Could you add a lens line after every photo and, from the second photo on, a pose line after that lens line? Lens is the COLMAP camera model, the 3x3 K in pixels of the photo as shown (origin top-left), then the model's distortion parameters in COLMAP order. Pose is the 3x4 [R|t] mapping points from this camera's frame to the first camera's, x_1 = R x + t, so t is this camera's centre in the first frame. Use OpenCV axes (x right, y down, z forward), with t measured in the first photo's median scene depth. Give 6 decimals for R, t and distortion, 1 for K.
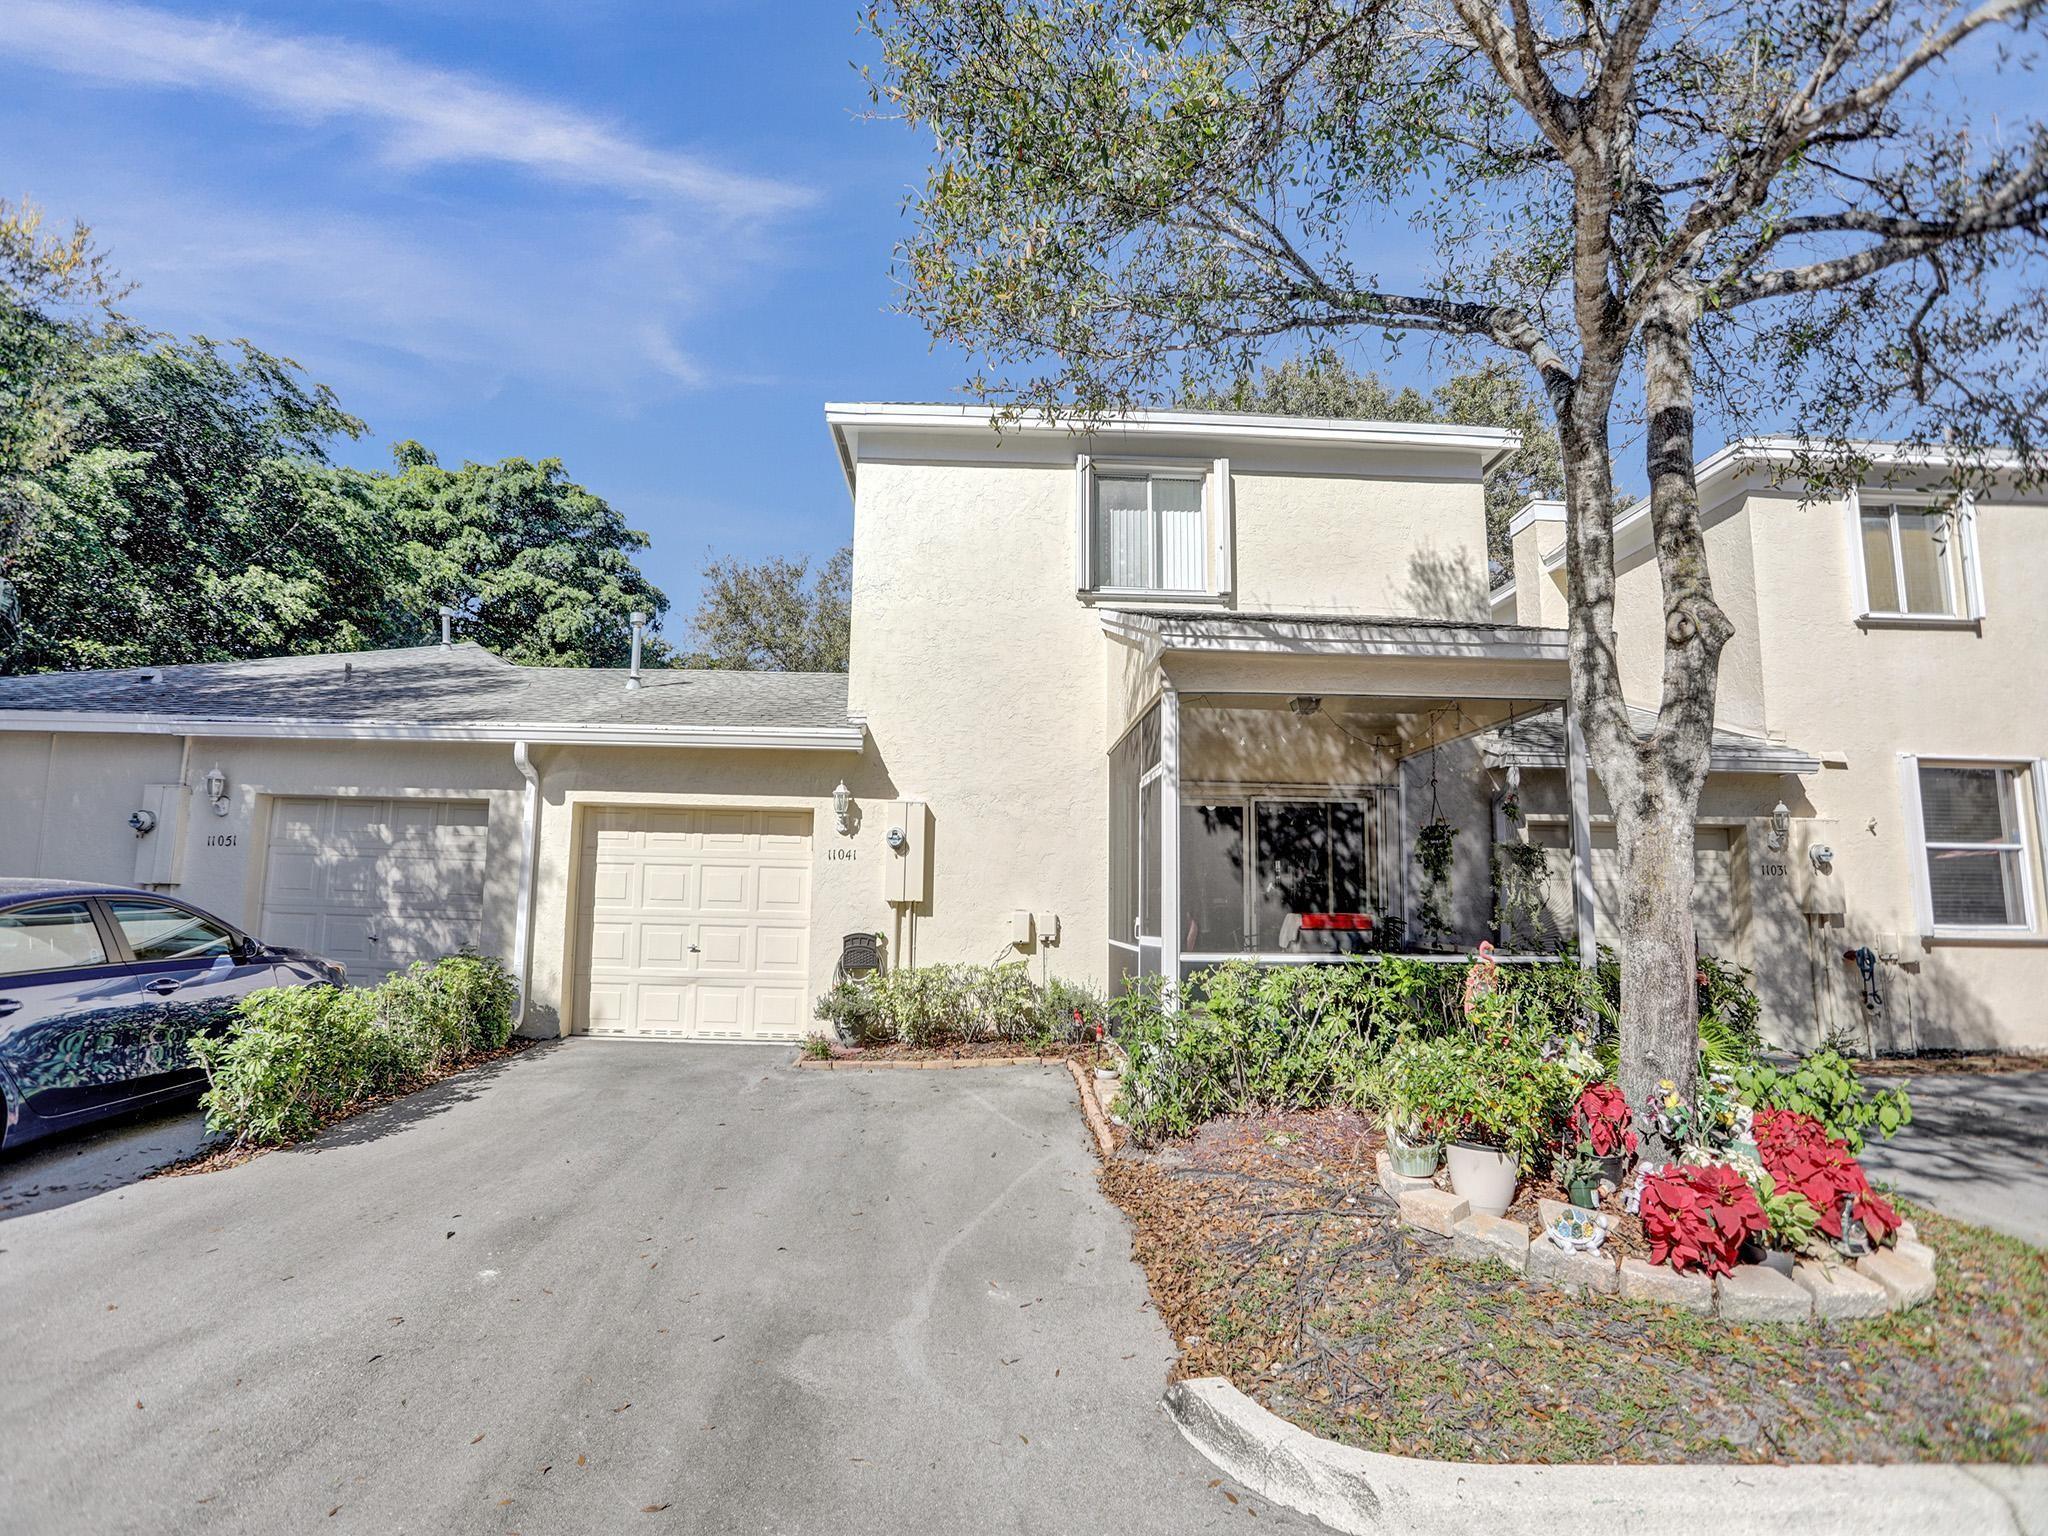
lens RADIAL K [[1011.9, 0, 1046.0], [0, 1011.9, 777.5], [0, 0, 1]] dist [-0.052491, 0.011549]
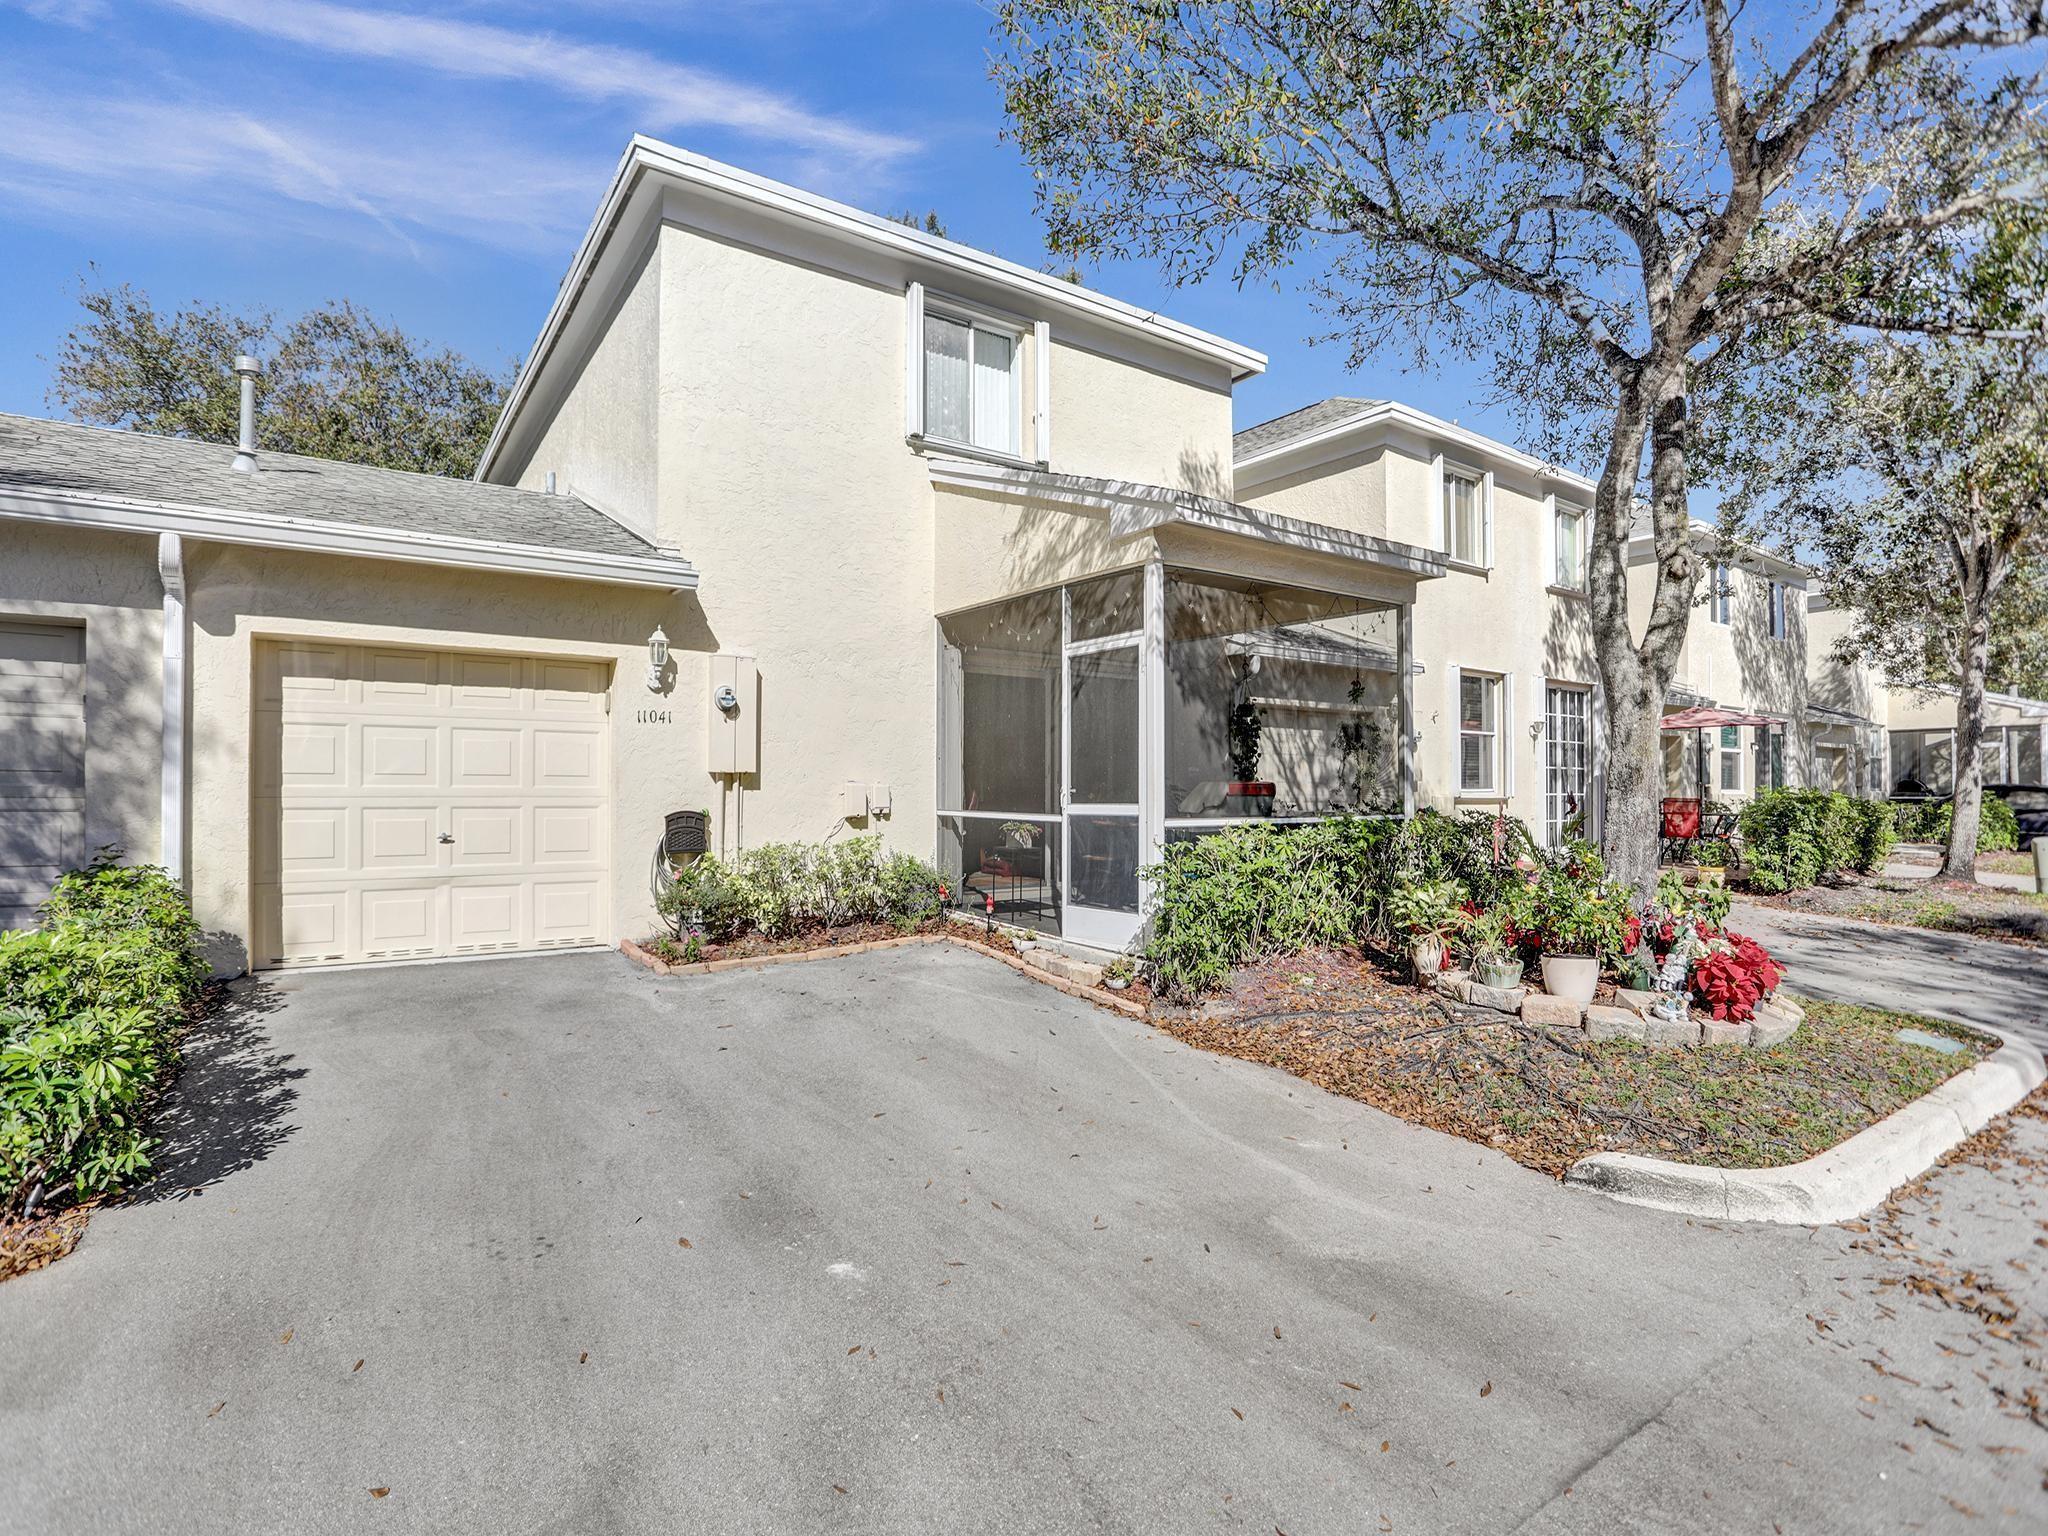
lens RADIAL K [[1011.9, 0, 1041.6], [0, 1011.9, 773.2], [0, 0, 1]] dist [-0.052491, 0.011549]
pose [[0.837318, -0.006891, 0.546672, -0.388616], [-0.059845, 0.992757, 0.104176, 0.017996], [-0.543430, -0.119944, 0.830841, 0.149804]]
